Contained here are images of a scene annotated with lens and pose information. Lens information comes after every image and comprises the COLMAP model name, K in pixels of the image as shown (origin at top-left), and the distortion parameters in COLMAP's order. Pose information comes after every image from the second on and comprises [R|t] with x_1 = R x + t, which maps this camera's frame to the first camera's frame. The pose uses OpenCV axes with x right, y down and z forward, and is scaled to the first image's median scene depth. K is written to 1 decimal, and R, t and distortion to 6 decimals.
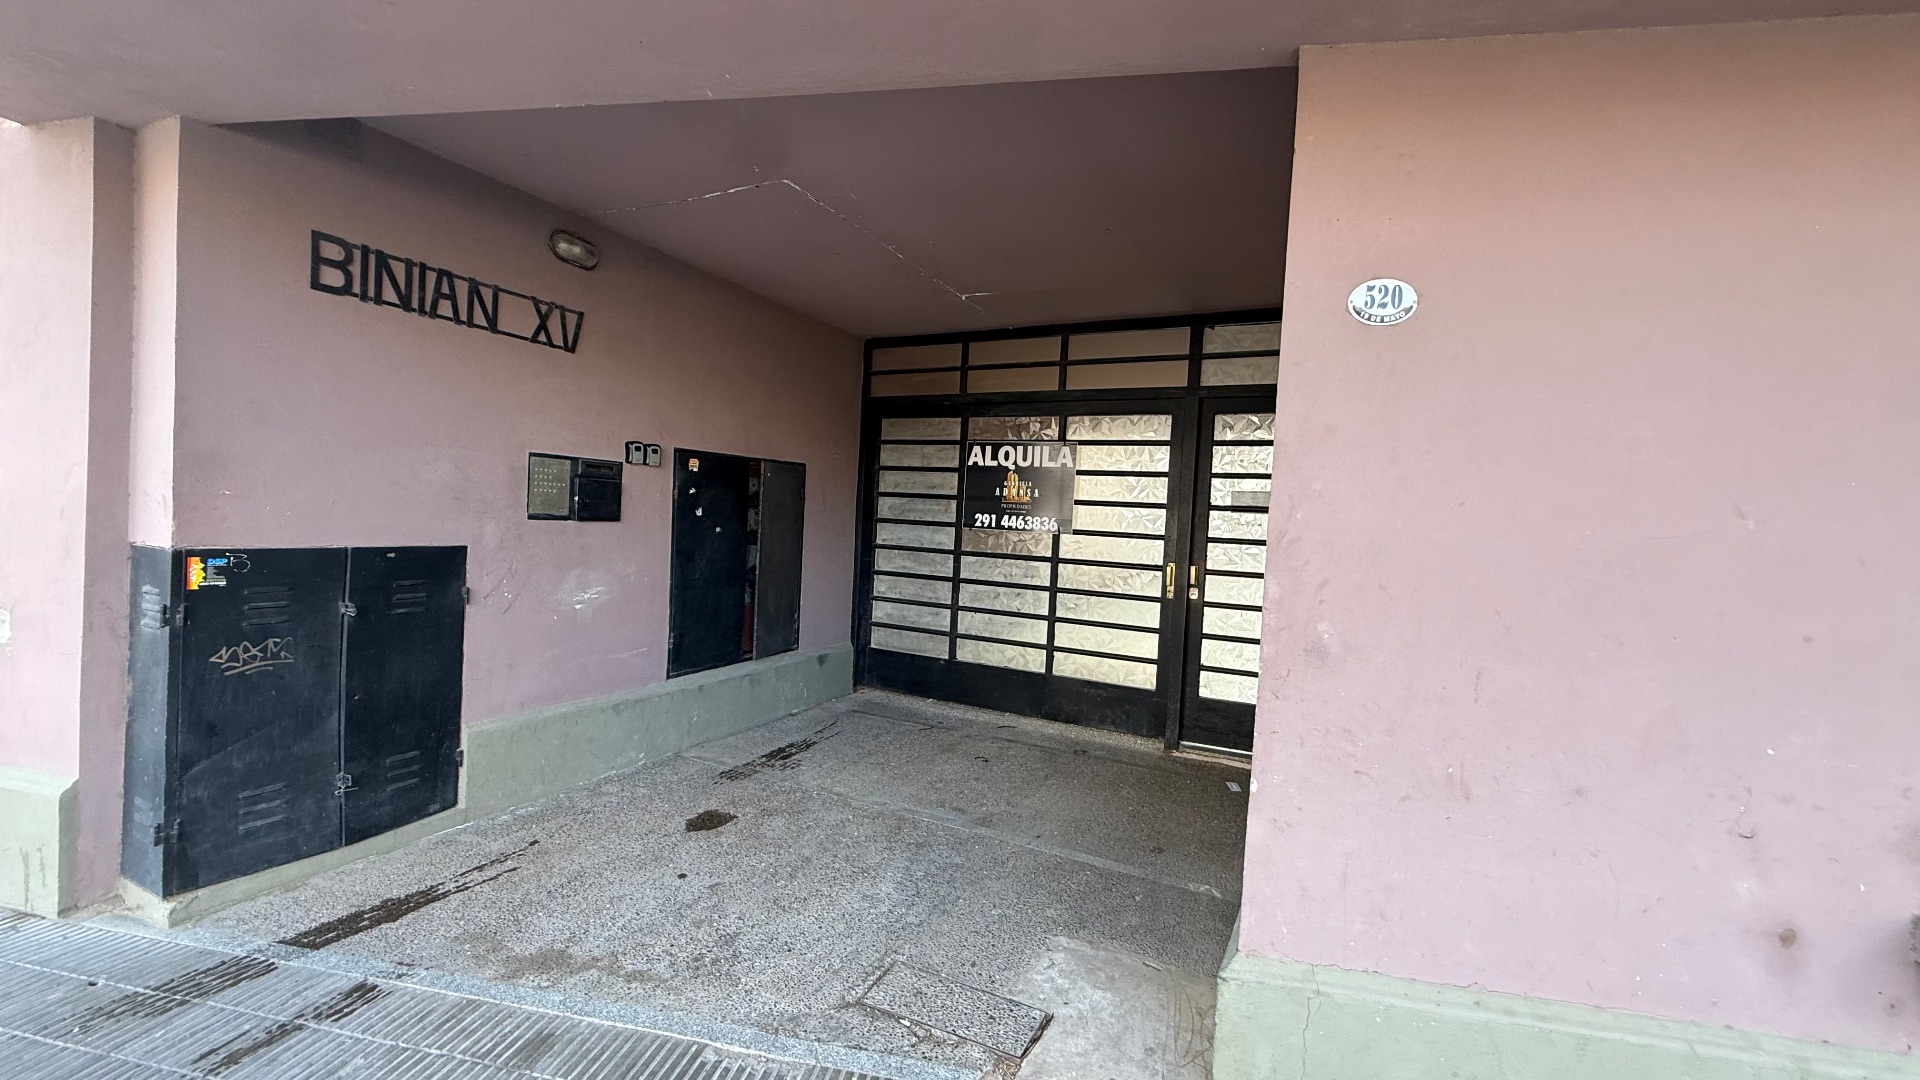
lens RADIAL K [[762.0, 0, 958.3], [0, 762.0, 535.0], [0, 0, 1]] dist [0.002733, -0.000825]
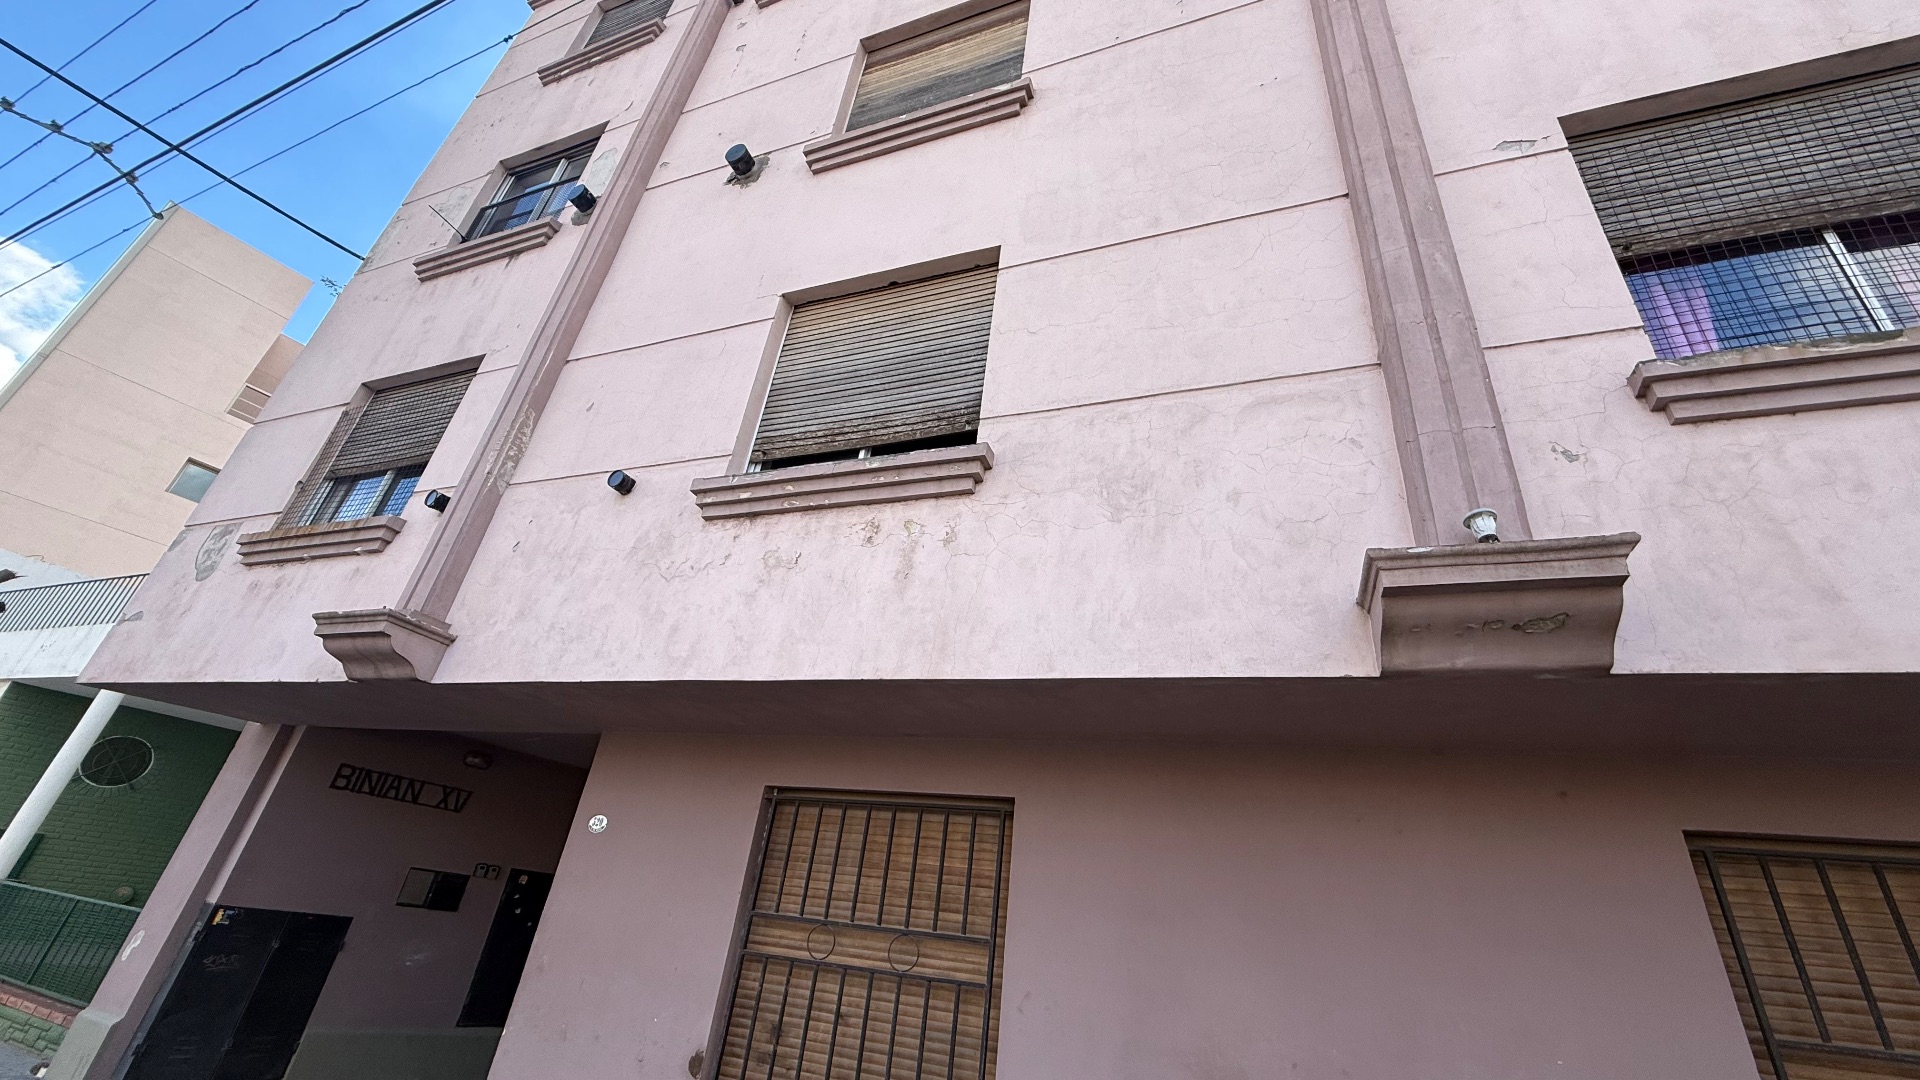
lens RADIAL K [[762.0, 0, 961.2], [0, 762.0, 538.5], [0, 0, 1]] dist [0.002733, -0.000825]
pose [[0.982231, -0.030855, -0.185122, 1.319325], [-0.067756, 0.861566, -0.503104, 0.058521], [0.175018, 0.506707, 0.844166, -0.897572]]
